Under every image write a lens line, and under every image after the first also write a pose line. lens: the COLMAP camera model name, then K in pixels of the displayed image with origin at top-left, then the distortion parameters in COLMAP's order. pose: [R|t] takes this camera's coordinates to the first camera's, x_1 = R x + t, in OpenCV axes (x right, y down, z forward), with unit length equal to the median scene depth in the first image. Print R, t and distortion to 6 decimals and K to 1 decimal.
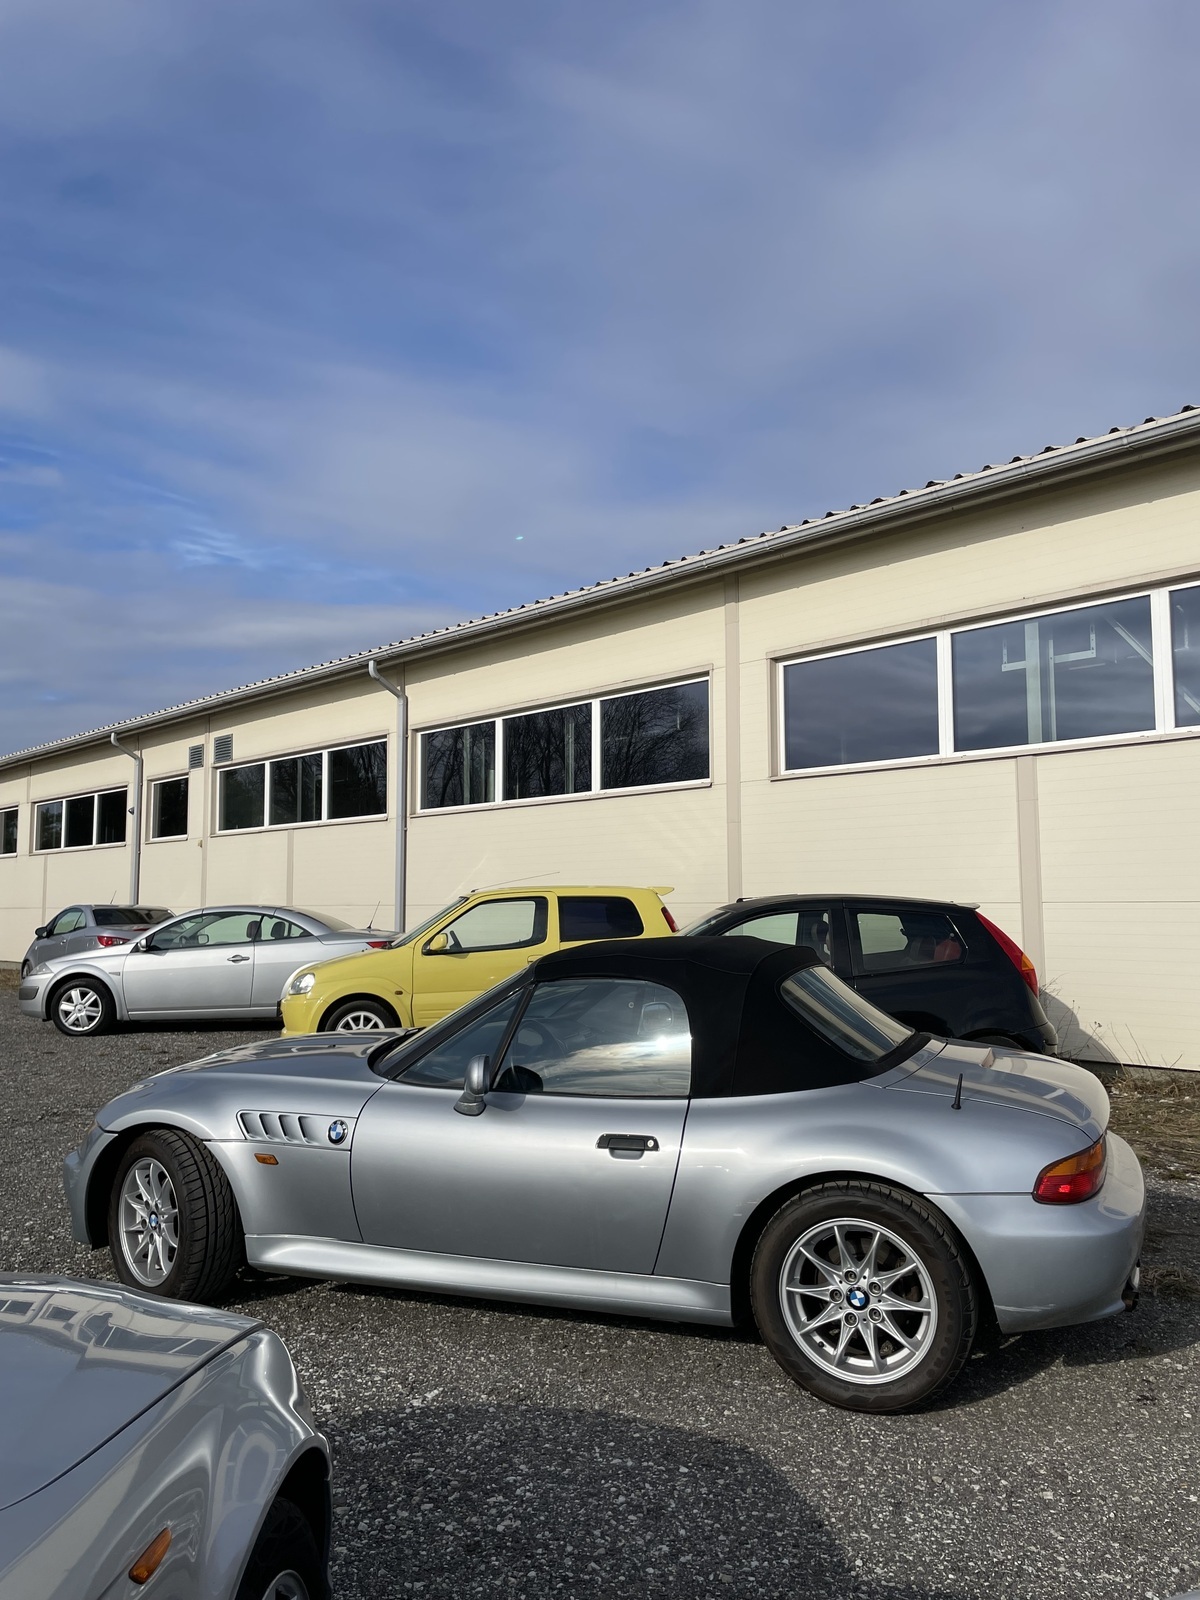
lens RADIAL K [[1219.4, 0, 603.7], [0, 1219.4, 809.4], [0, 0, 1]] dist [0.094818, -0.121735]
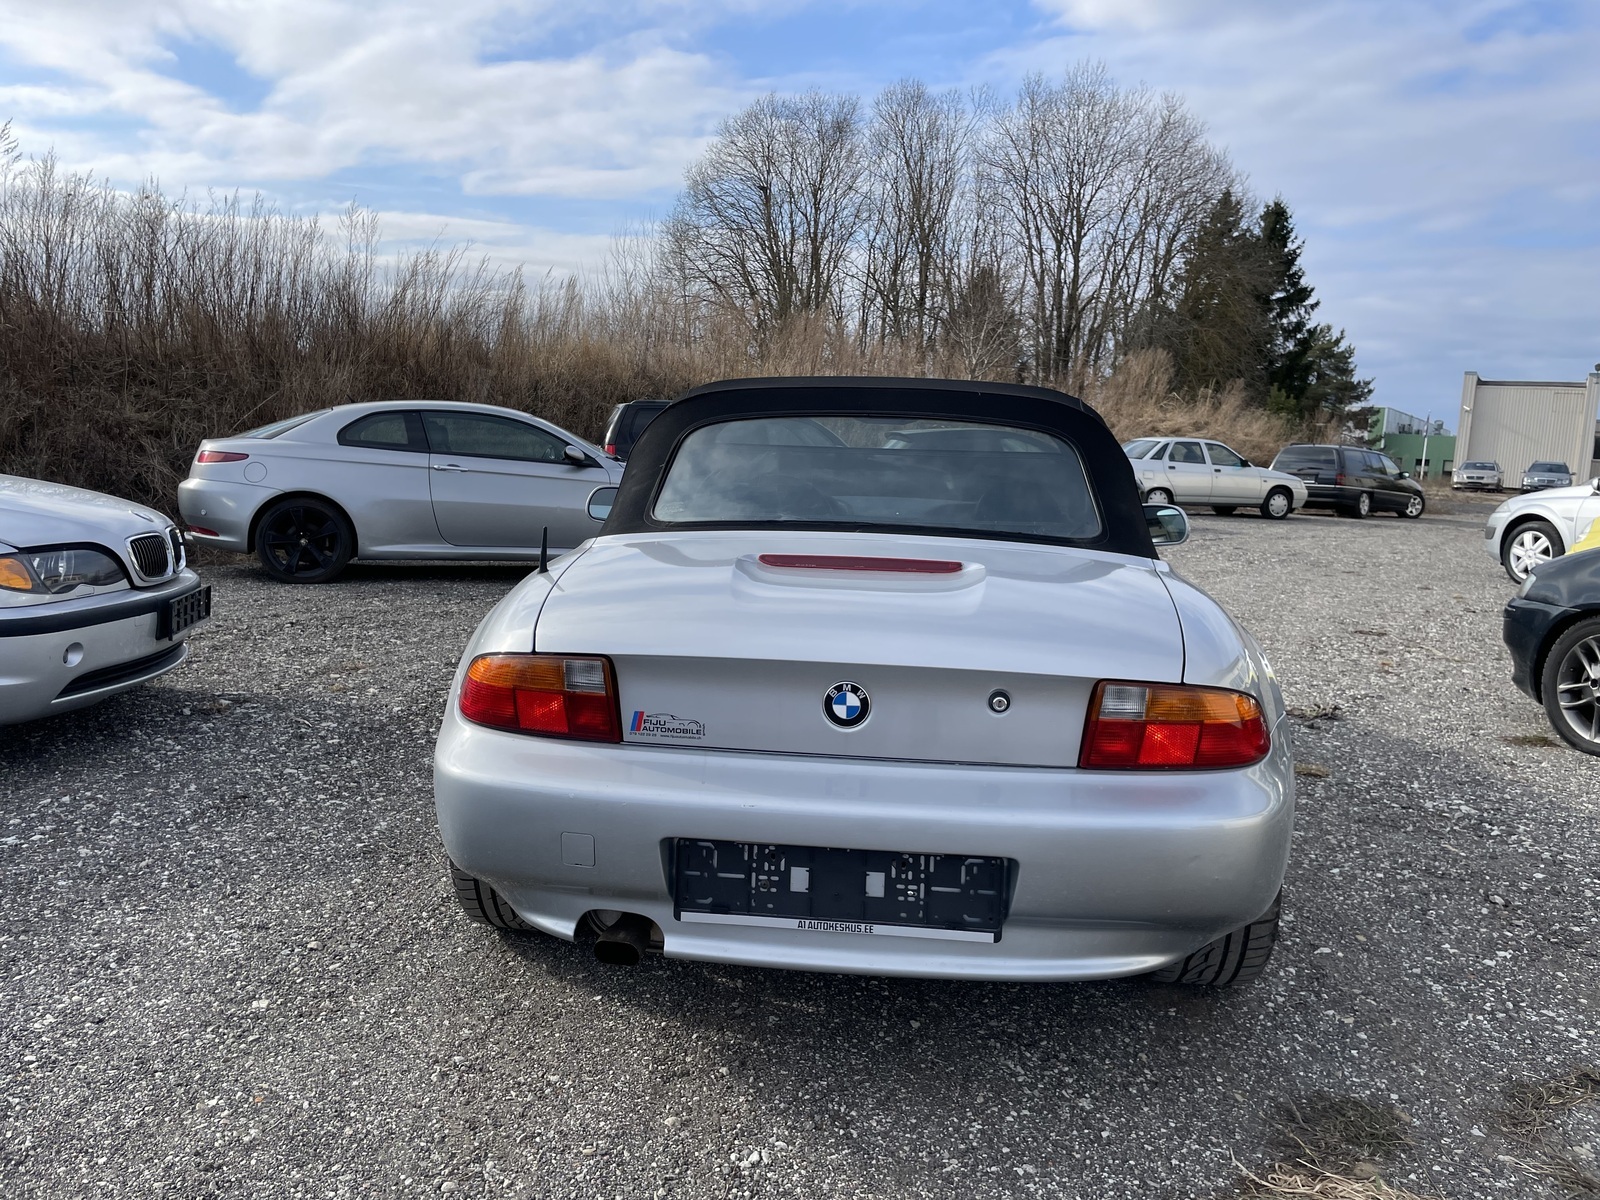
lens RADIAL K [[1219.4, 0, 804.8], [0, 1219.4, 601.2], [0, 0, 1]] dist [0.094818, -0.121735]
pose [[0.280432, 0.150283, -0.948036, 0.419724], [0.019116, 0.986597, 0.162051, 0.063789], [0.959684, -0.063567, 0.273801, 0.407962]]
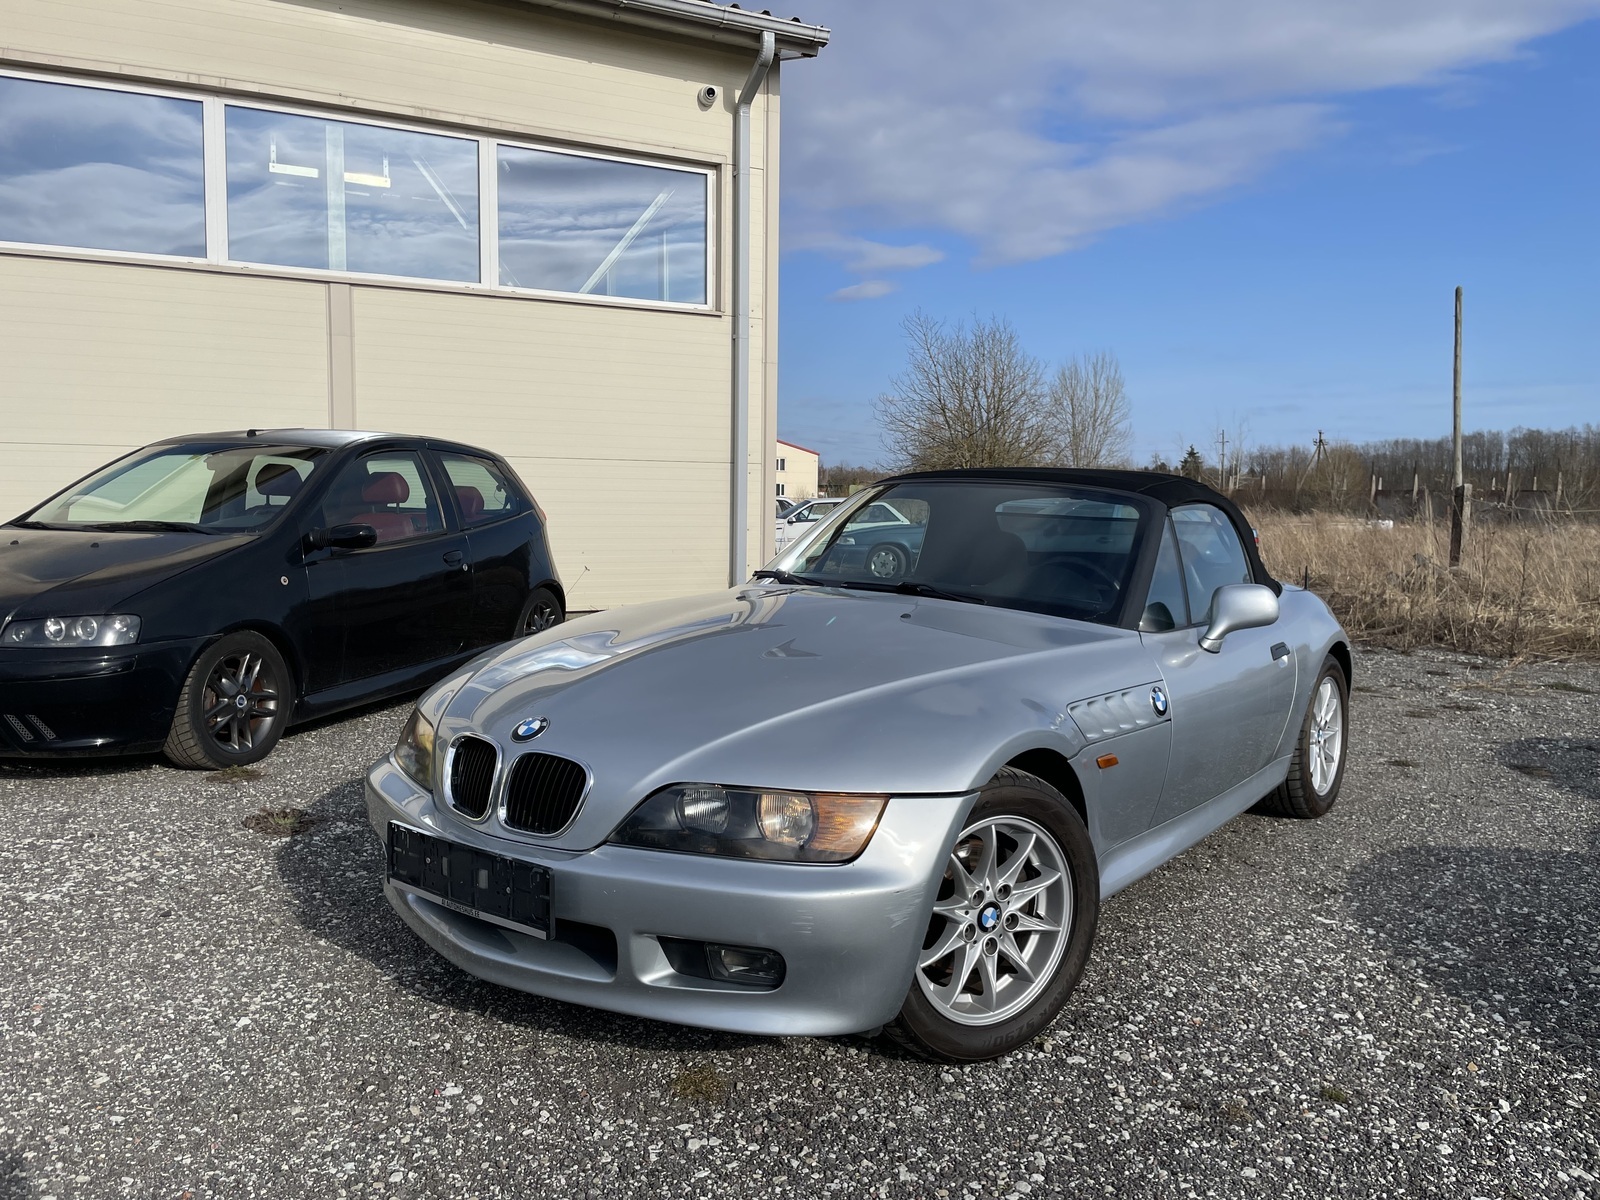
lens RADIAL K [[1219.4, 0, 804.8], [0, 1219.4, 601.2], [0, 0, 1]] dist [0.094818, -0.121735]
pose [[0.239671, -0.058632, 0.969082, -0.505471], [-0.101427, 0.991200, 0.085055, 0.079018], [-0.965542, -0.118676, 0.231615, 0.519936]]
